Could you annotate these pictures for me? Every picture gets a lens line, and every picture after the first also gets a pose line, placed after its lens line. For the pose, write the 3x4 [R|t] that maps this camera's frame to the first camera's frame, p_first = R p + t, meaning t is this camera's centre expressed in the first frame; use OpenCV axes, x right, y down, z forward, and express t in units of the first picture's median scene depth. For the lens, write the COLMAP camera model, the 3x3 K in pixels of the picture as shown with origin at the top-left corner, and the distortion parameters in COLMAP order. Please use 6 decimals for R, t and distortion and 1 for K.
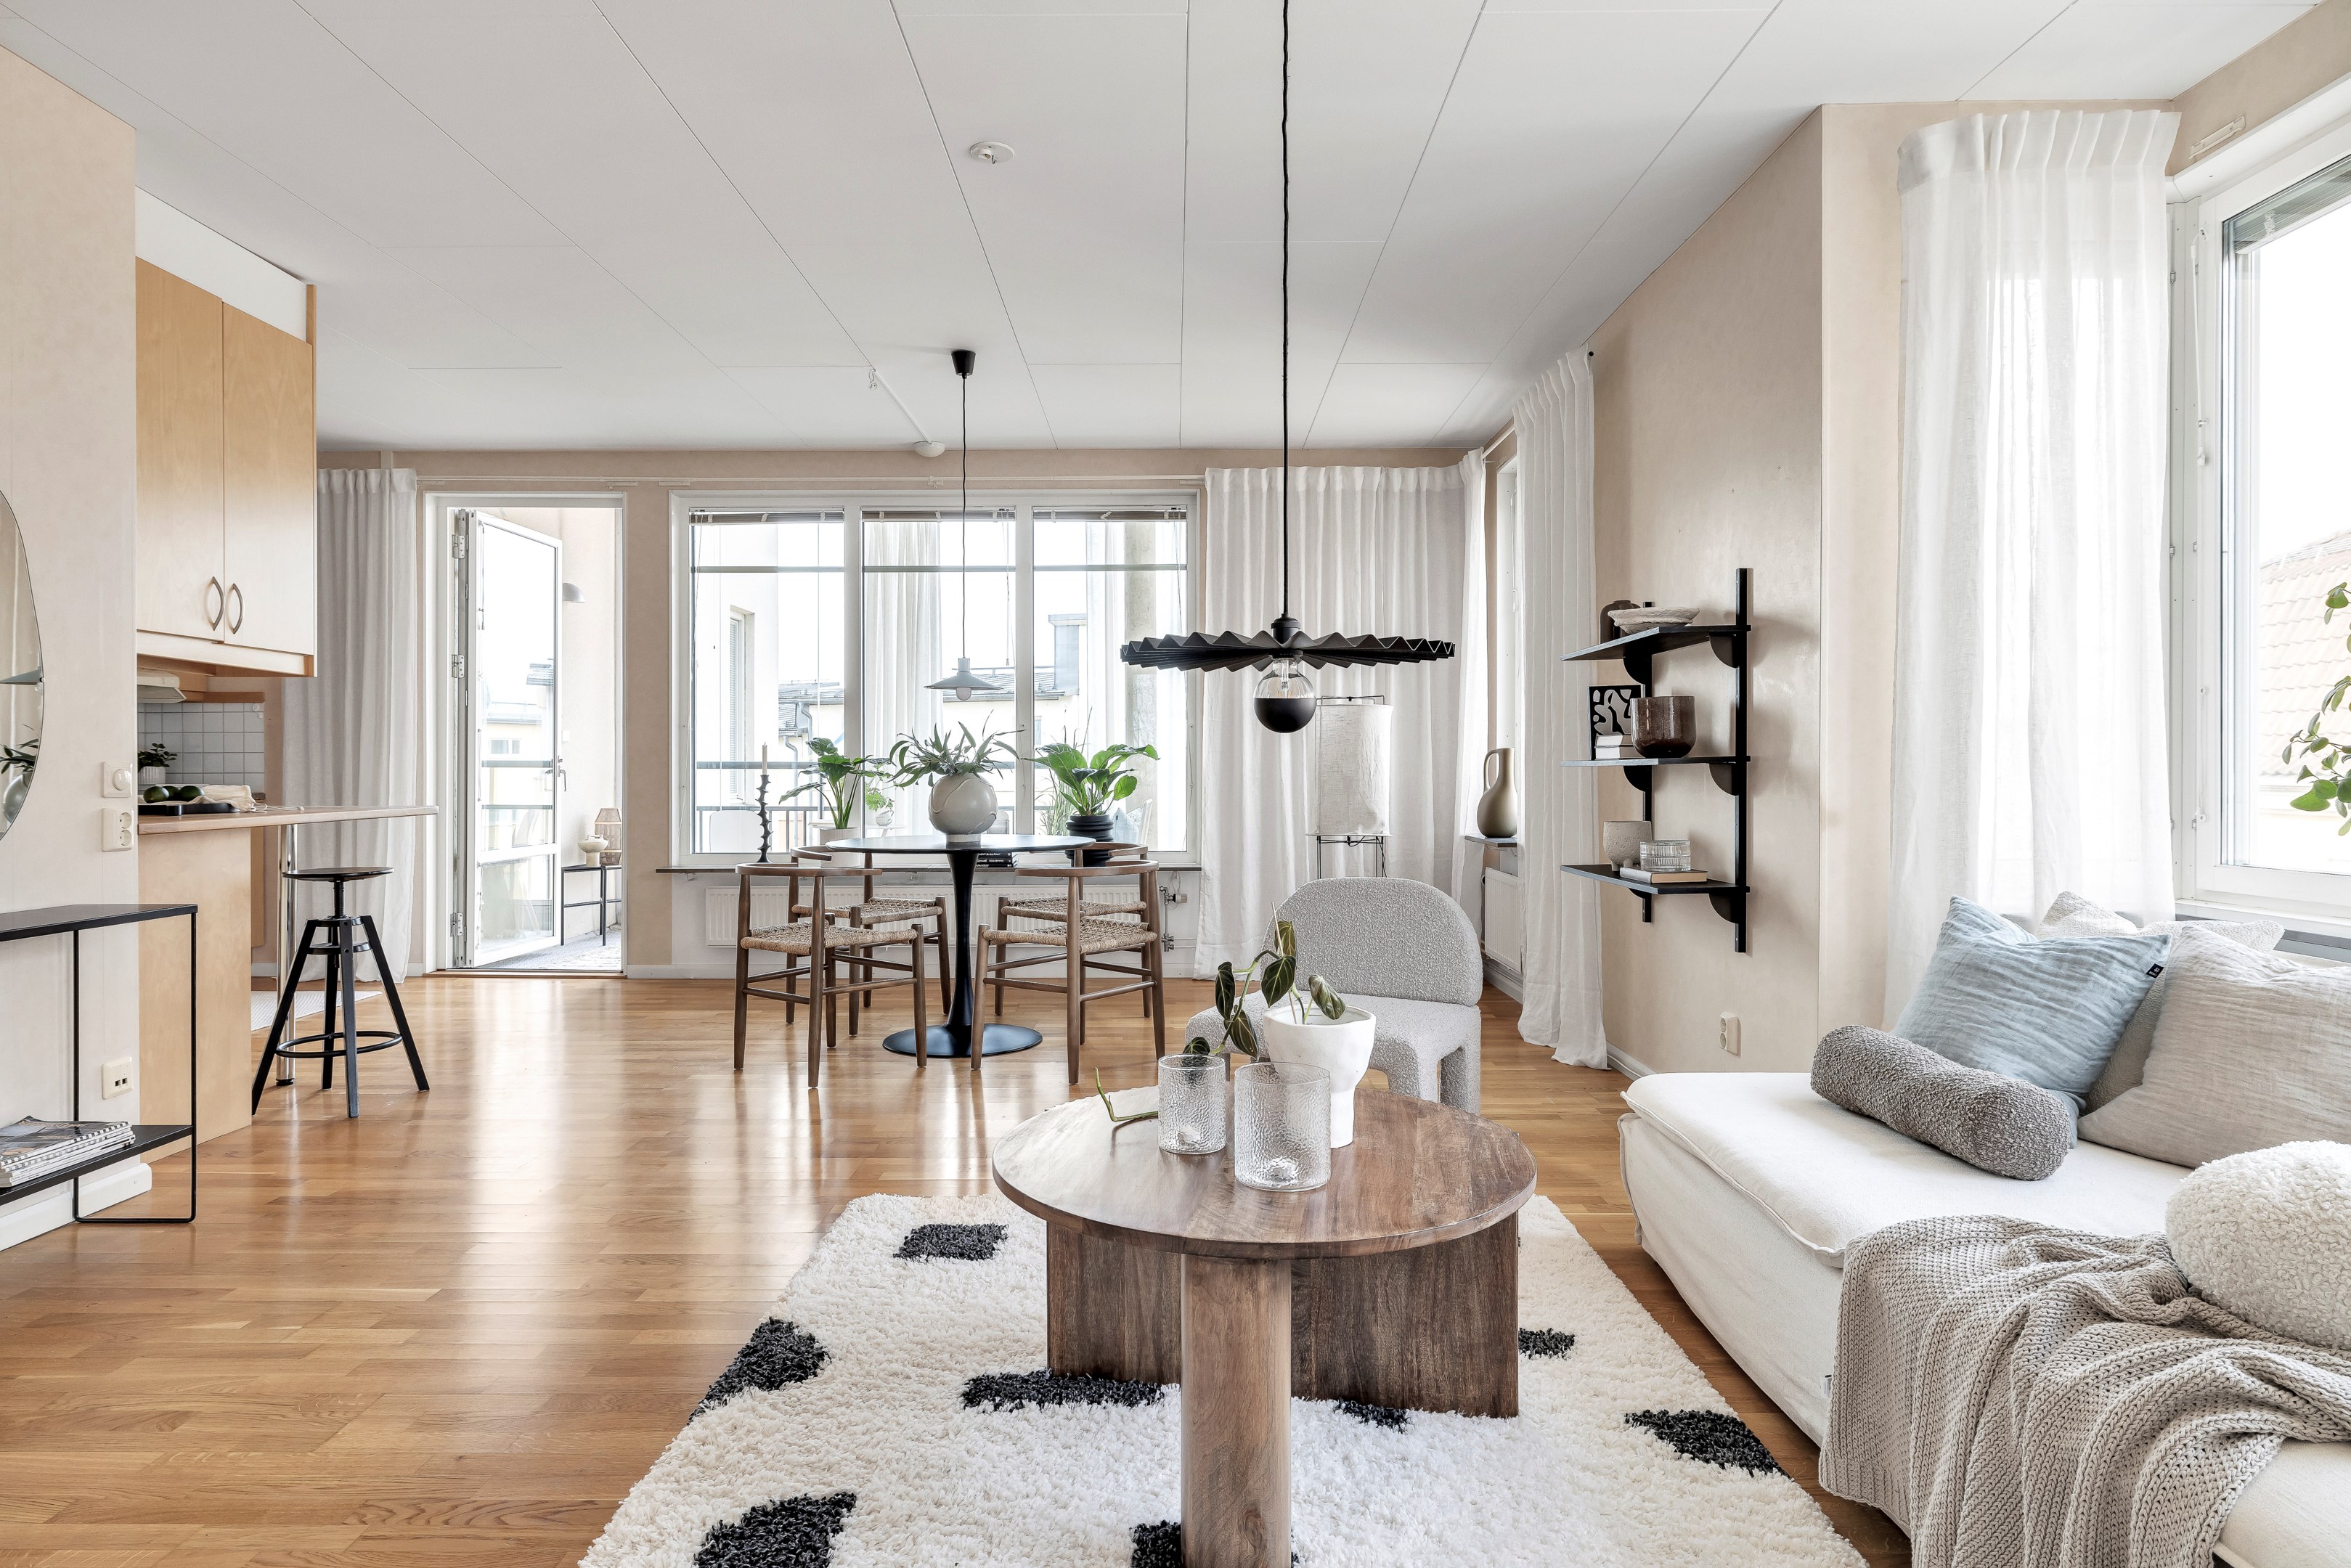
lens RADIAL K [[1321.0, 0, 1171.7], [0, 1321.0, 769.9], [0, 0, 1]] dist [0.000282, -0.000141]
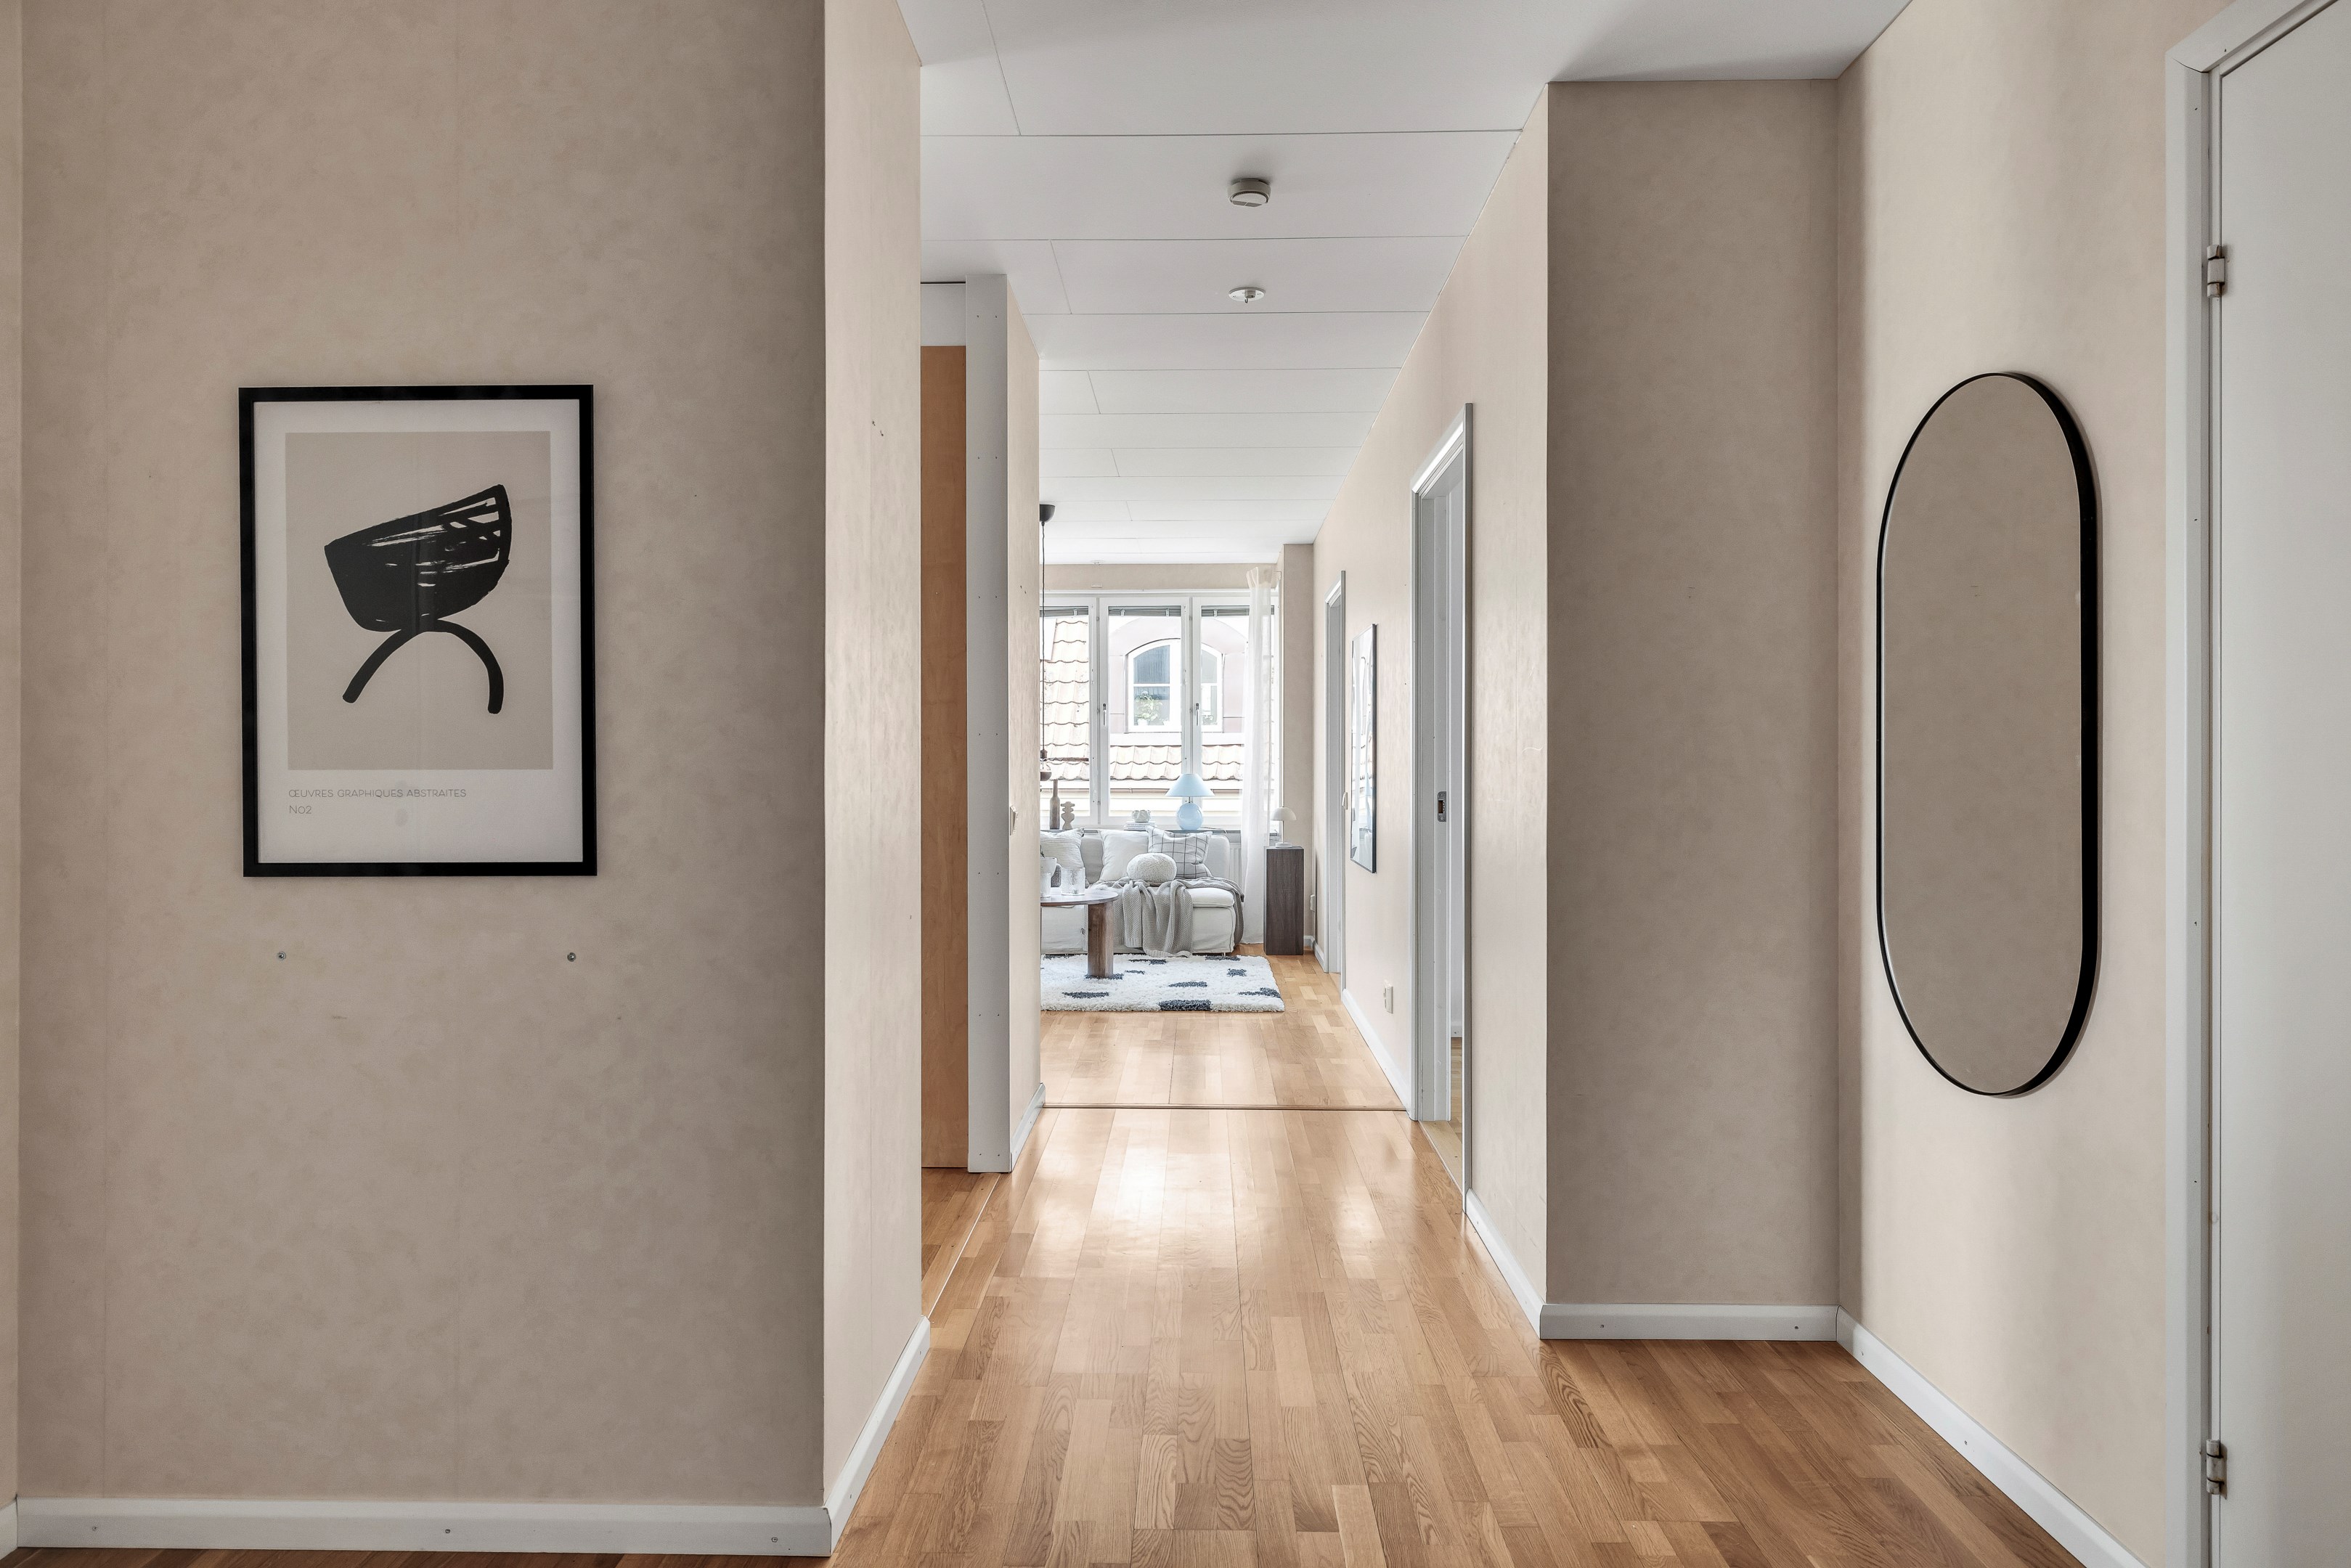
lens RADIAL K [[1382.4, 0, 1164.2], [0, 1382.4, 777.8], [0, 0, 1]] dist [-0.001947, 0.001872]
pose [[0.022912, -0.010842, 0.999679, -1.657023], [0.001680, 0.999940, 0.010807, -0.035177], [-0.999736, 0.001432, 0.022929, 0.256657]]
